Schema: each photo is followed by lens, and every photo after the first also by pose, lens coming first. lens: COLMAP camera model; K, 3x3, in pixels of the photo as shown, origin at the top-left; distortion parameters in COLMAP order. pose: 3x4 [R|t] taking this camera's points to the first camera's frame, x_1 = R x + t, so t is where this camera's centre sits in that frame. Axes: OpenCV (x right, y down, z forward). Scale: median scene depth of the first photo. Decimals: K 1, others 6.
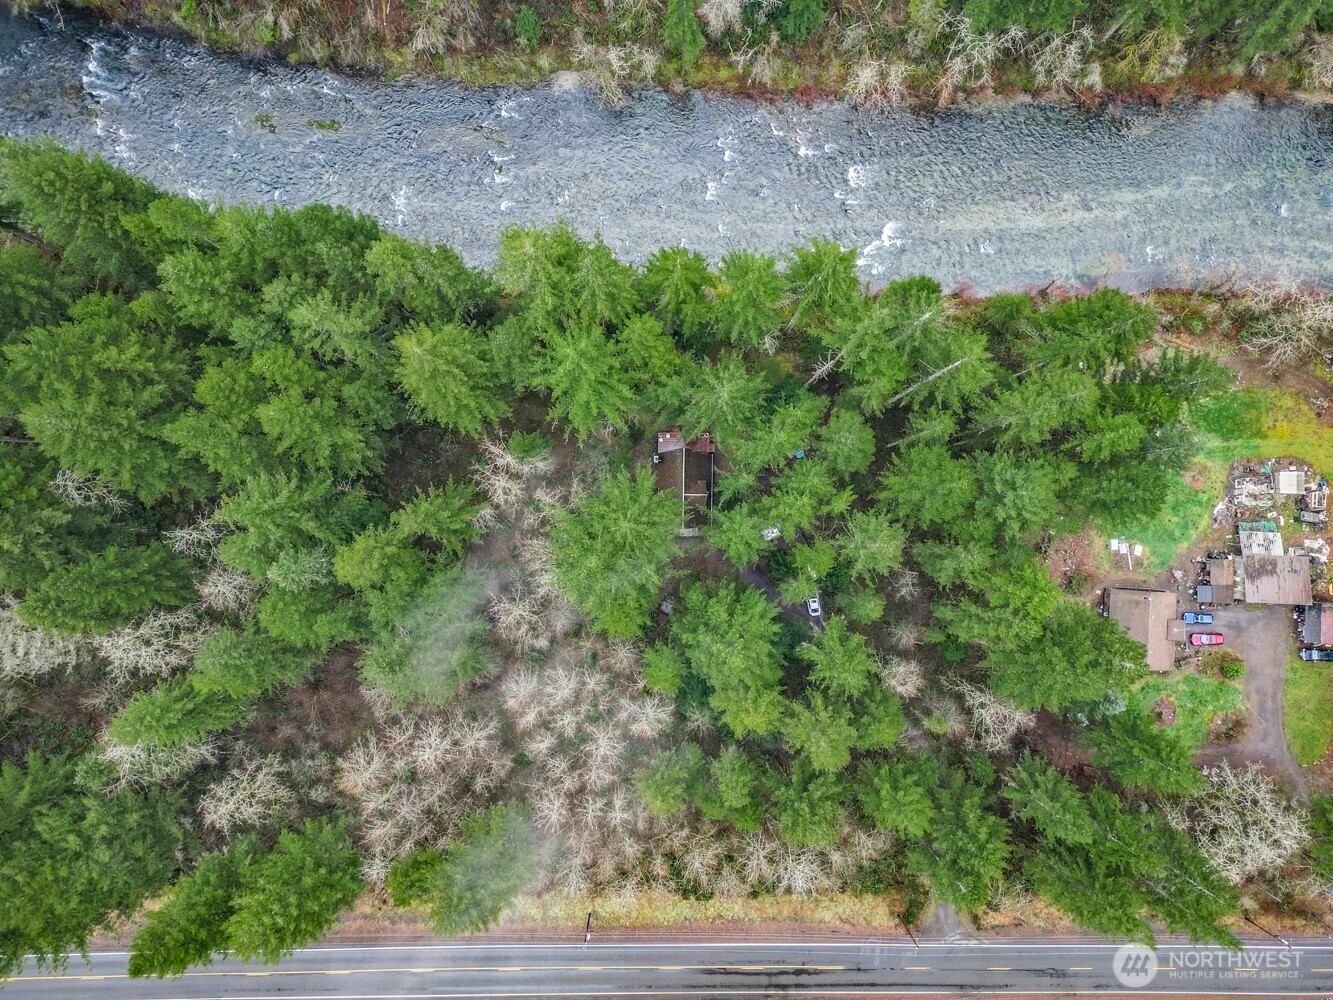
lens RADIAL K [[931.4, 0, 666.0], [0, 931.4, 500.1], [0, 0, 1]] dist [0.005232, -0.006501]
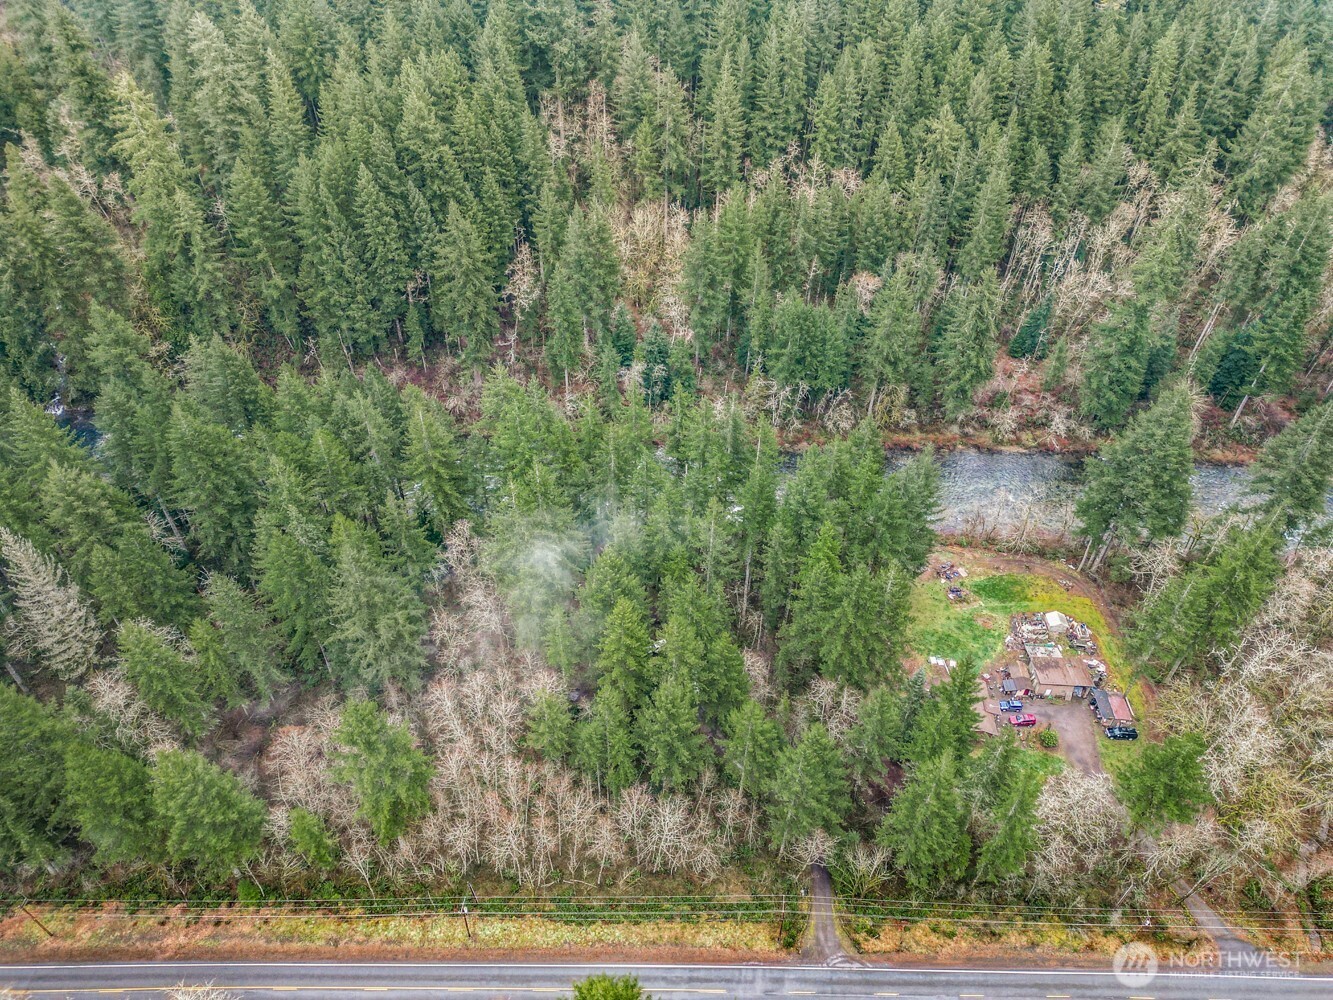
lens RADIAL K [[931.4, 0, 668.2], [0, 931.4, 499.9], [0, 0, 1]] dist [0.005232, -0.006501]
pose [[0.999799, 0.019925, 0.002317, 0.118685], [-0.012195, 0.695472, -0.718450, 0.832765], [-0.015927, 0.718277, 0.695575, -0.029489]]
